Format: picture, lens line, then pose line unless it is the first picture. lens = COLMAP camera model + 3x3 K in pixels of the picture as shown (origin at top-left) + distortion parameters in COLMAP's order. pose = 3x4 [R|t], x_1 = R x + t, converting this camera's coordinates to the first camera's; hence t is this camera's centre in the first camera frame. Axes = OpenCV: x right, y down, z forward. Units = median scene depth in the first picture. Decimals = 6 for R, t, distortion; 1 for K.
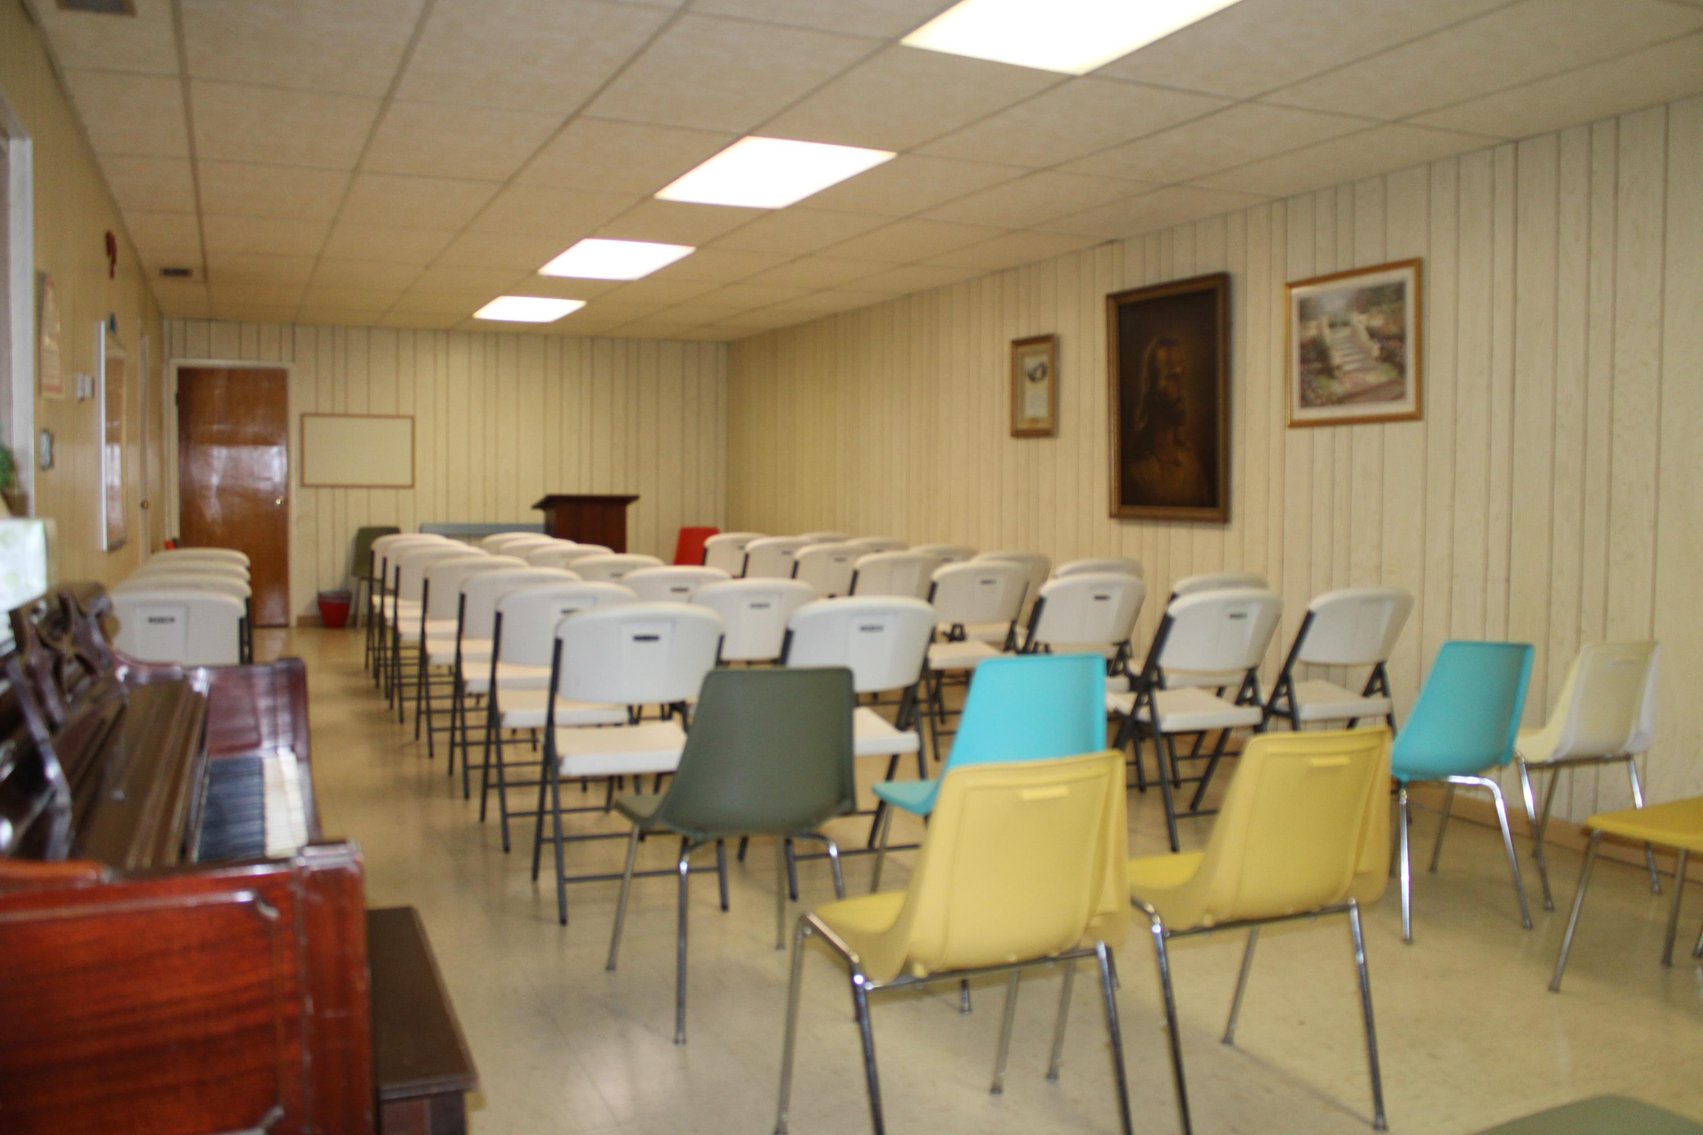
lens RADIAL K [[1441.9, 0, 851.5], [0, 1441.9, 567.5], [0, 0, 1]] dist [-0.155830, 0.141917]
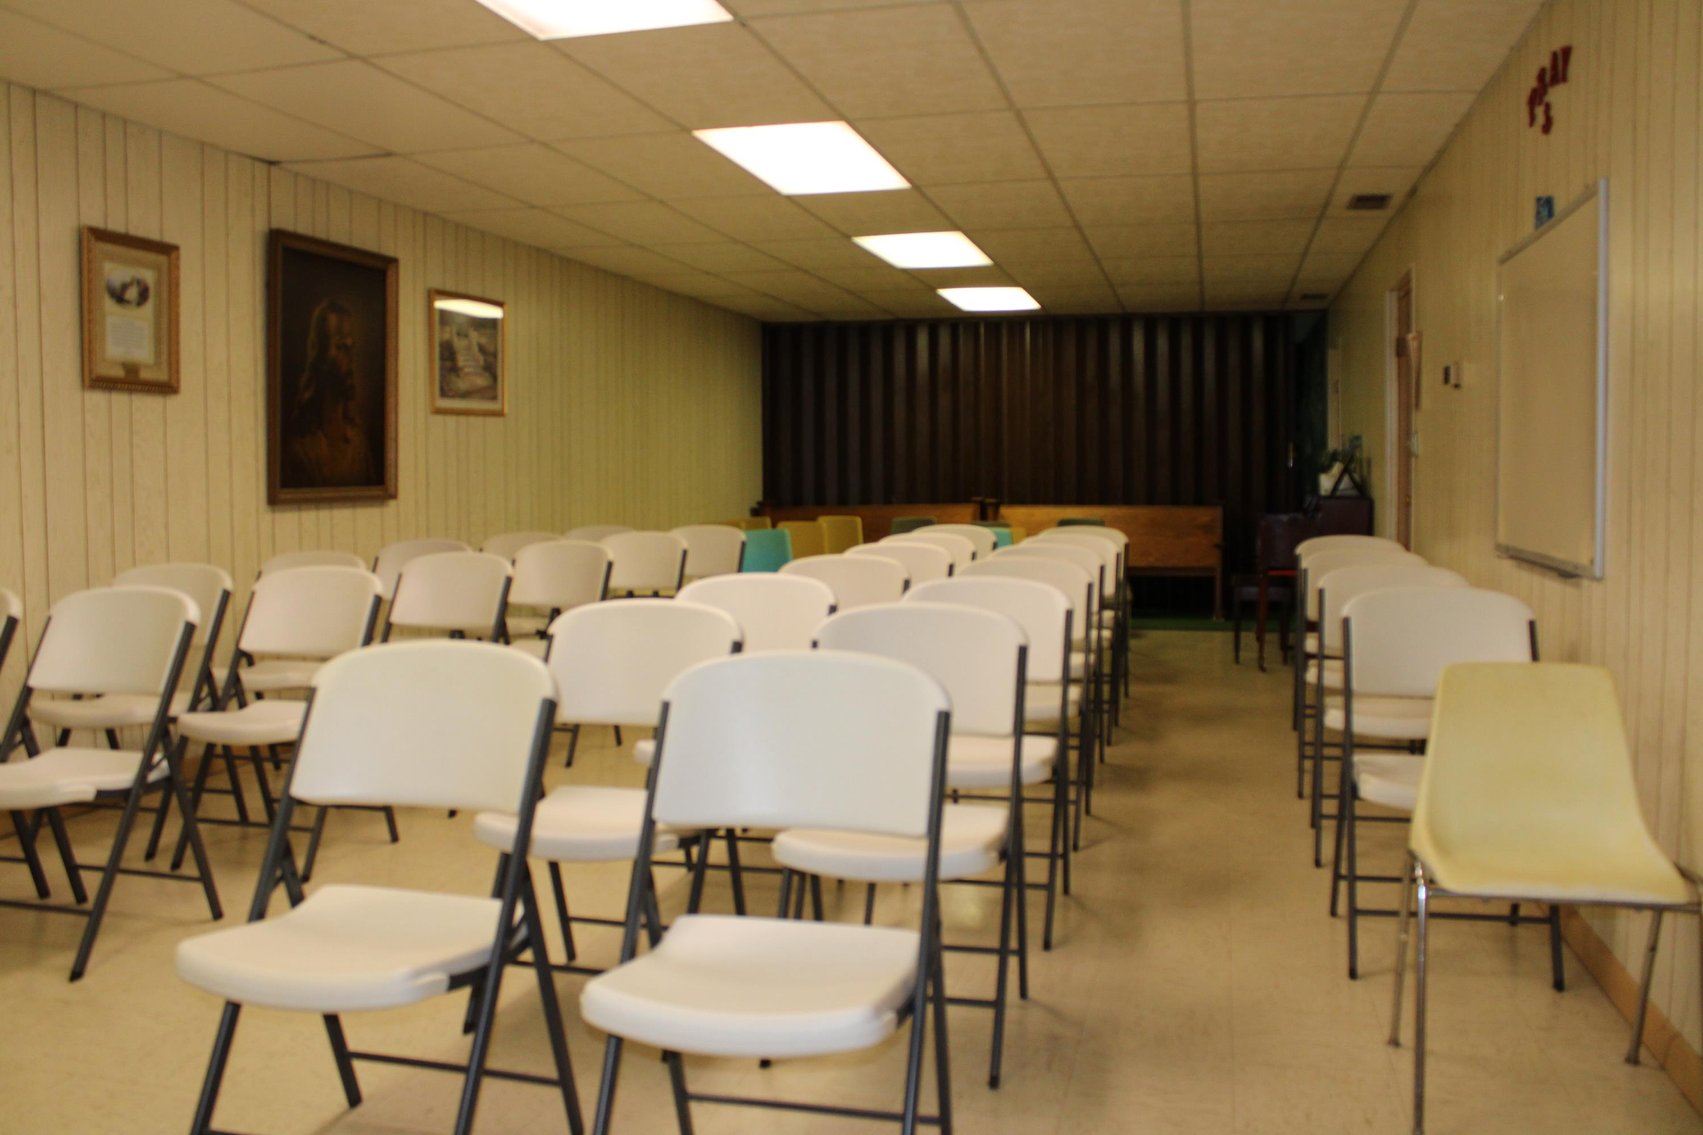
lens RADIAL K [[1441.9, 0, 851.5], [0, 1441.9, 567.5], [0, 0, 1]] dist [-0.155830, 0.141917]
pose [[-0.798794, -0.050093, 0.599516, -0.641719], [0.029243, 0.992116, 0.121860, -0.099947], [-0.600894, 0.114873, -0.791031, 1.651485]]
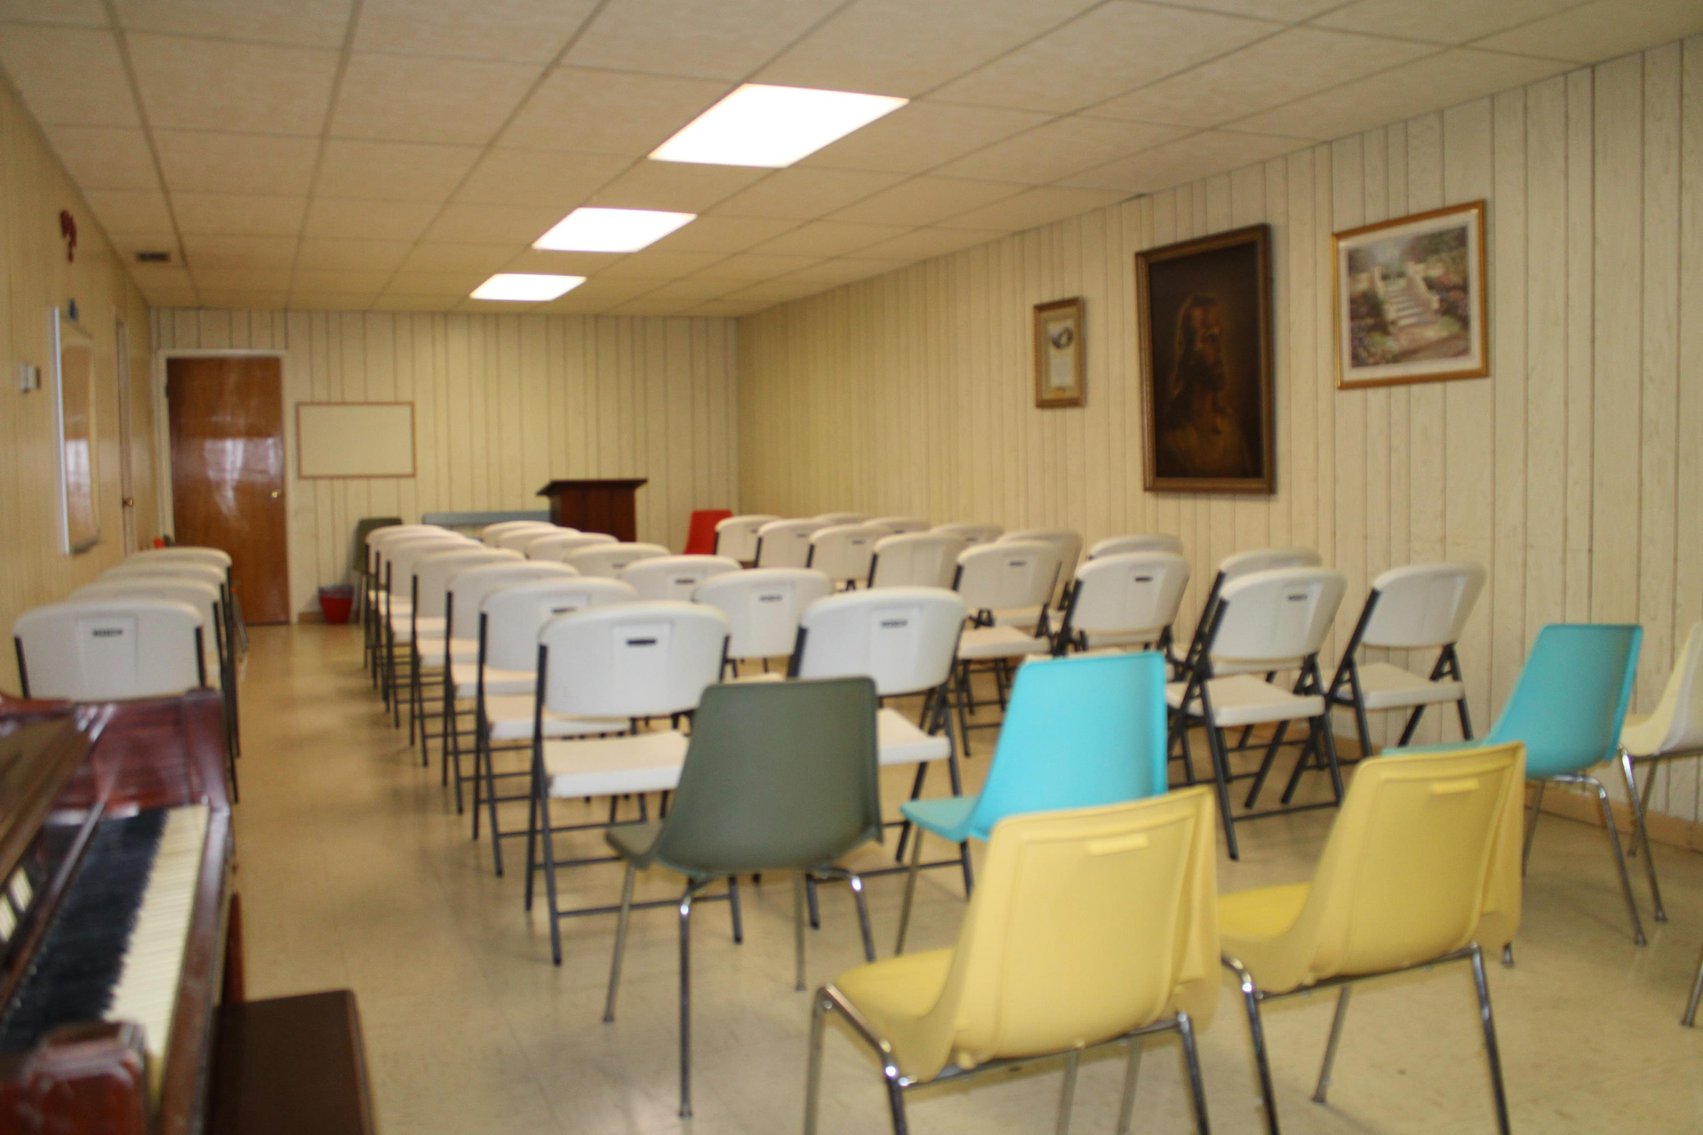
lens RADIAL K [[1441.9, 0, 851.5], [0, 1441.9, 567.5], [0, 0, 1]] dist [-0.155830, 0.141917]
pose [[0.999621, -0.023942, -0.013576, 0.000051], [0.024154, 0.999586, 0.015663, -0.004428], [0.013195, -0.015985, 0.999785, 0.068697]]
